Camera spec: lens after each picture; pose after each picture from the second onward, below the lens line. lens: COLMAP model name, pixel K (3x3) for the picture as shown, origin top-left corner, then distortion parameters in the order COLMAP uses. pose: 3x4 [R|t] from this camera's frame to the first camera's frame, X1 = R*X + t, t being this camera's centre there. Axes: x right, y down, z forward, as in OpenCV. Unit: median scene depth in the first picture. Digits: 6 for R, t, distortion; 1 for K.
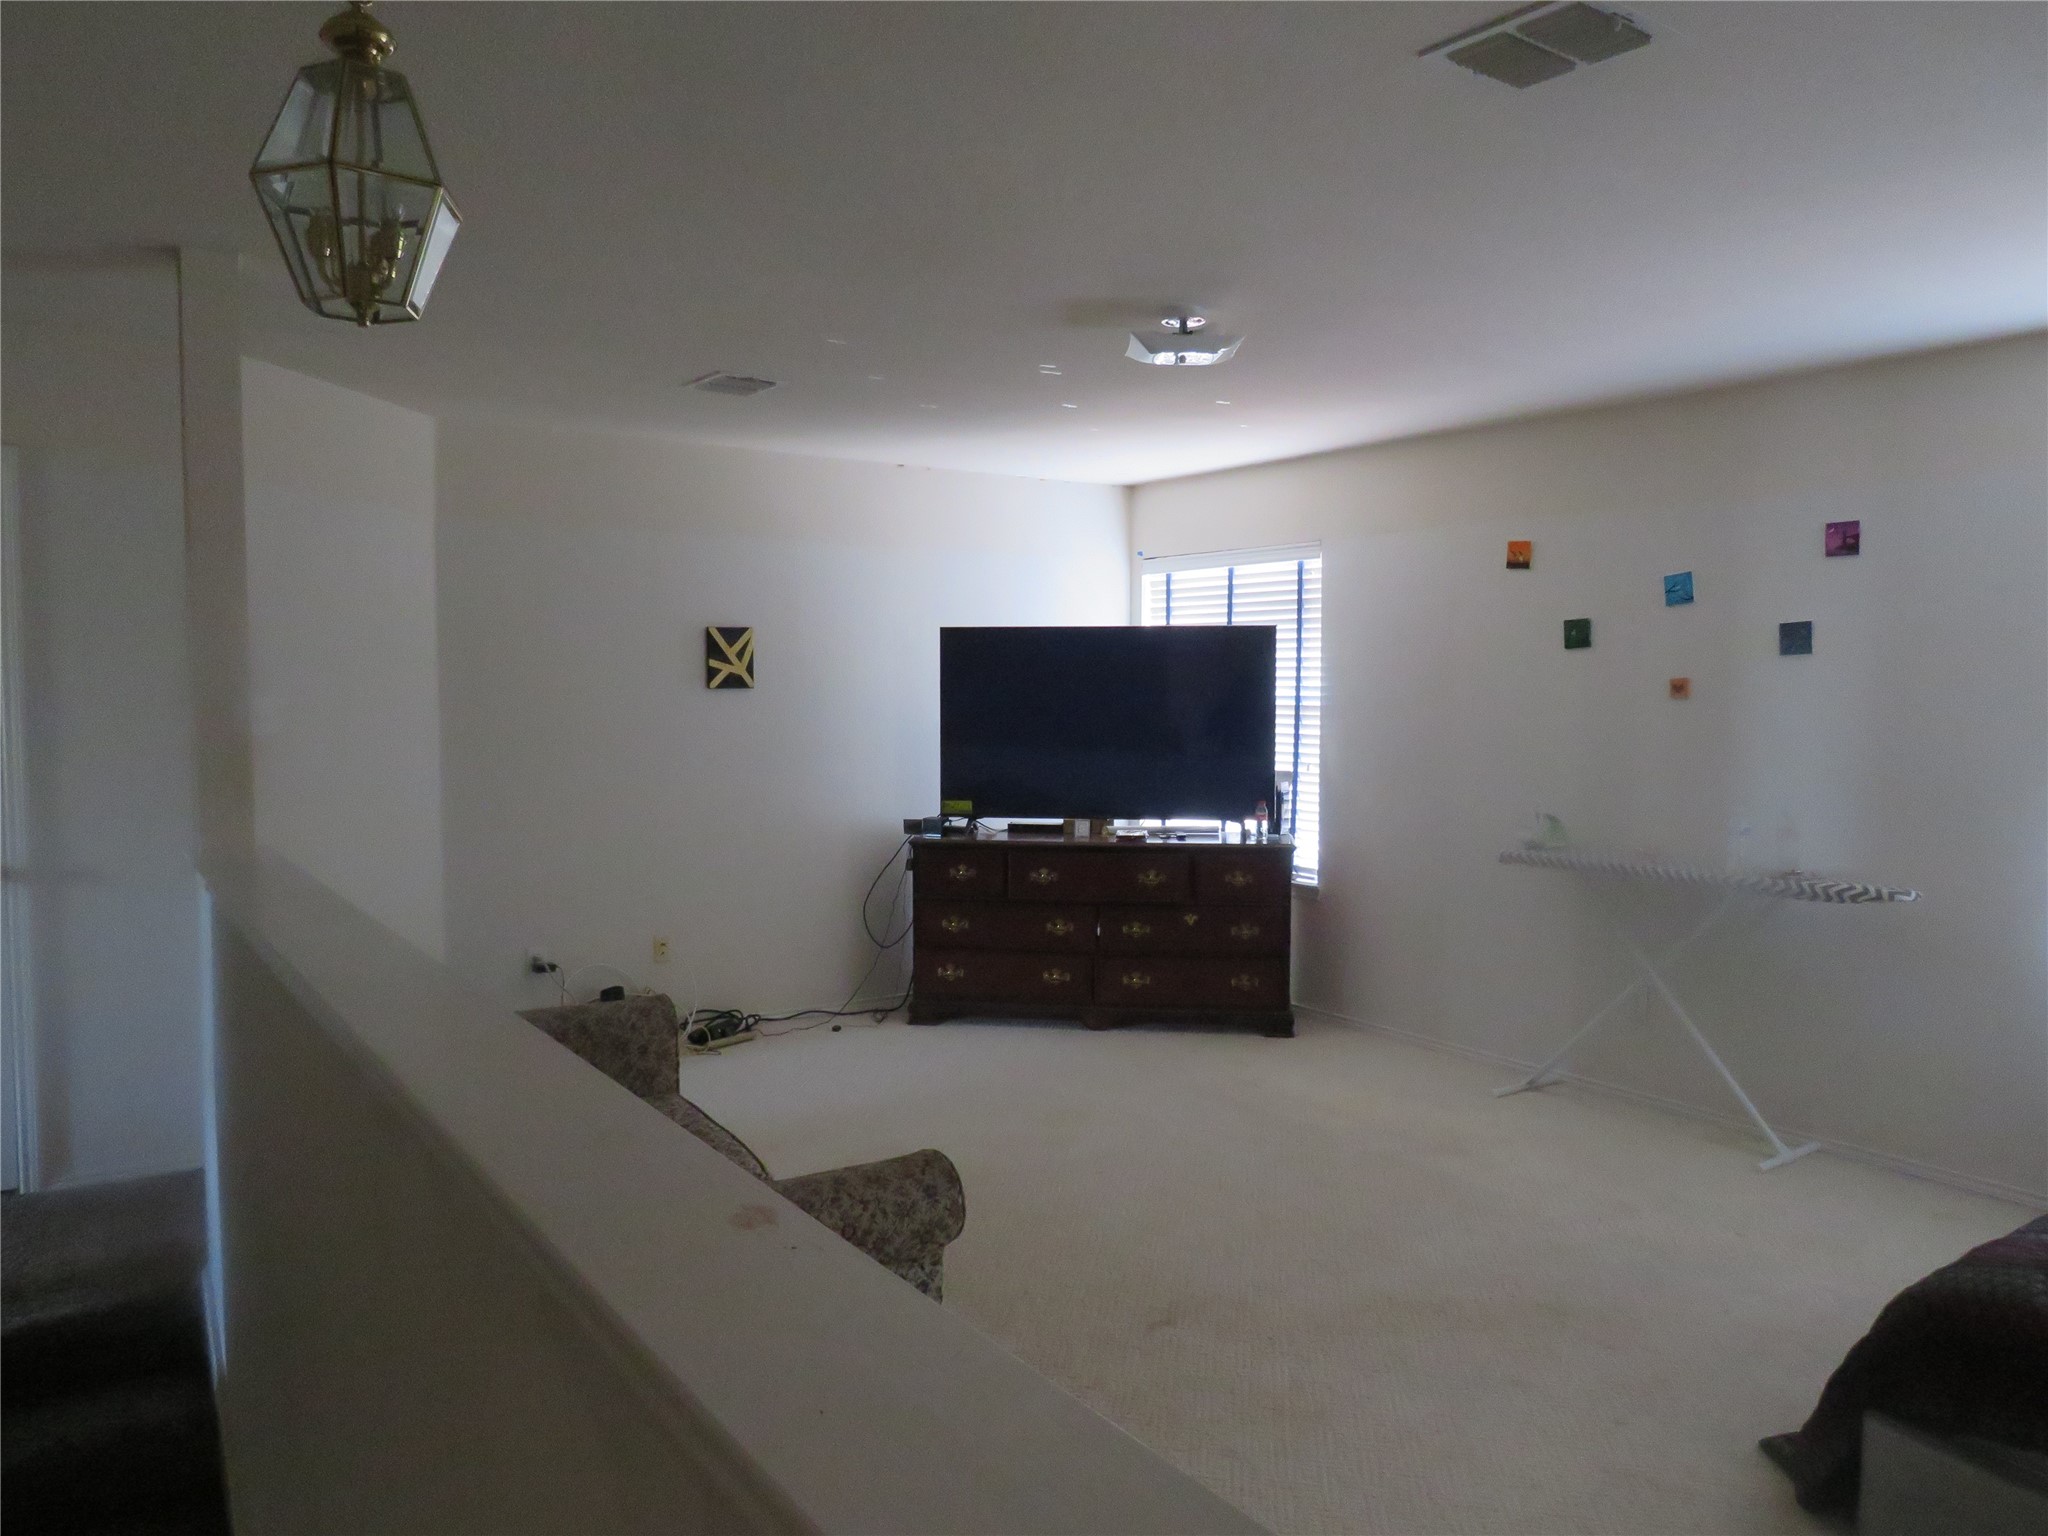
lens RADIAL K [[1452.0, 0, 1025.3], [0, 1452.0, 753.8], [0, 0, 1]] dist [-0.015397, -0.004833]
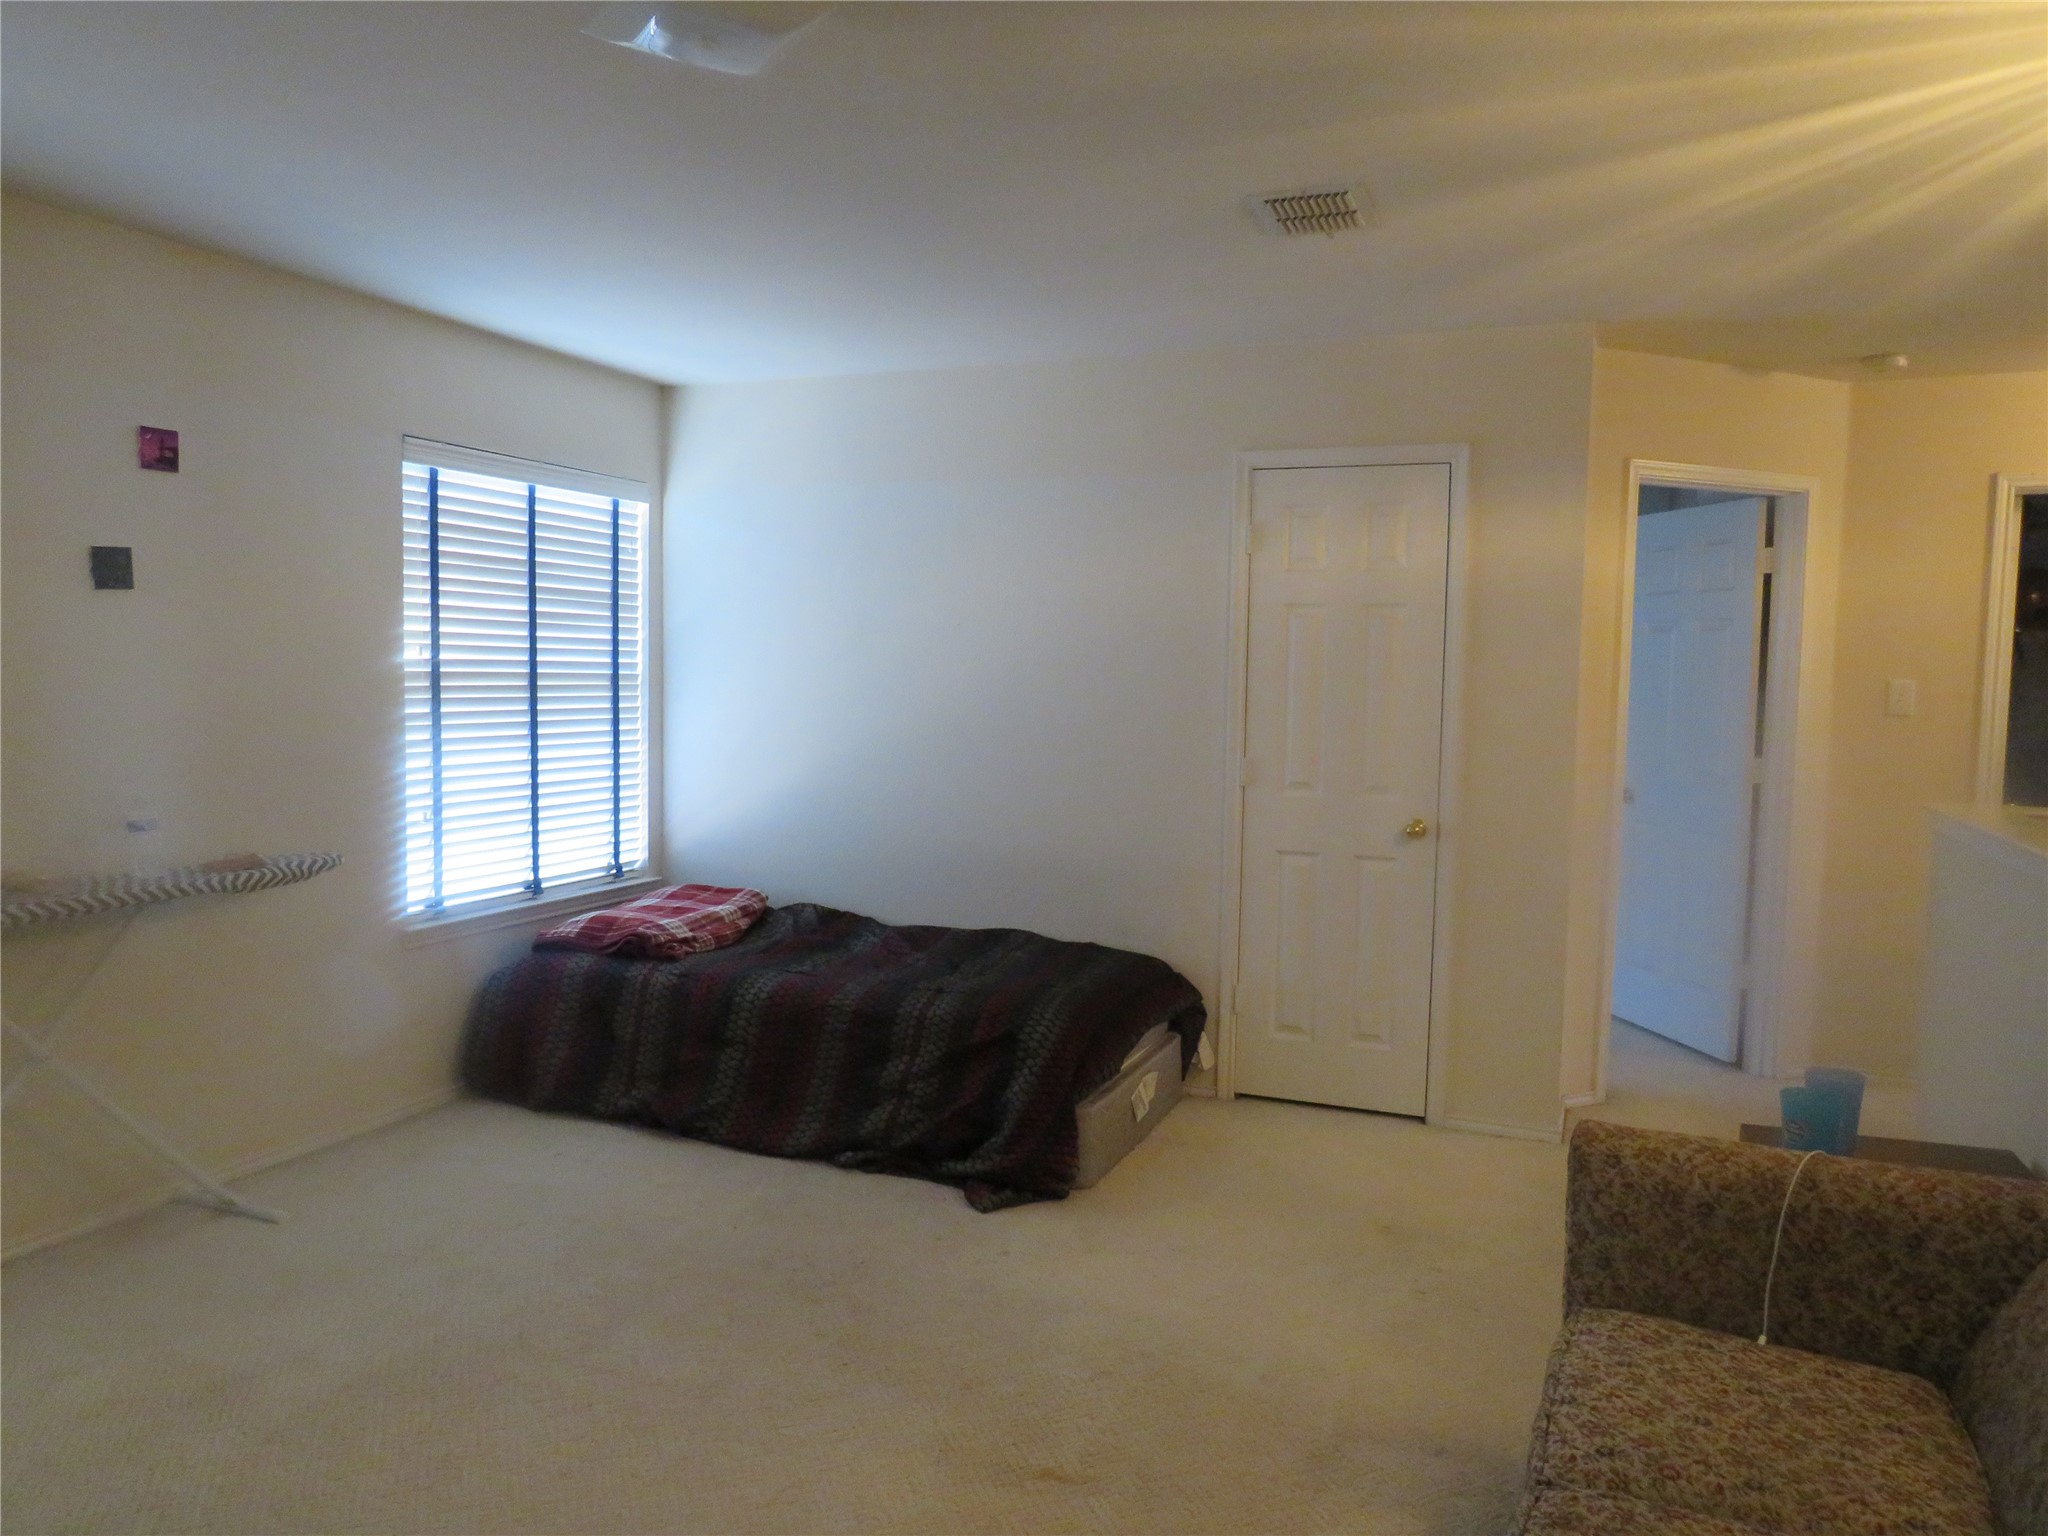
lens RADIAL K [[1452.0, 0, 1025.3], [0, 1452.0, 753.8], [0, 0, 1]] dist [-0.015397, -0.004833]
pose [[-0.519174, -0.110783, 0.847458, -0.391601], [-0.025395, 0.993125, 0.114267, -0.083366], [-0.854291, 0.037803, -0.518418, 1.003674]]
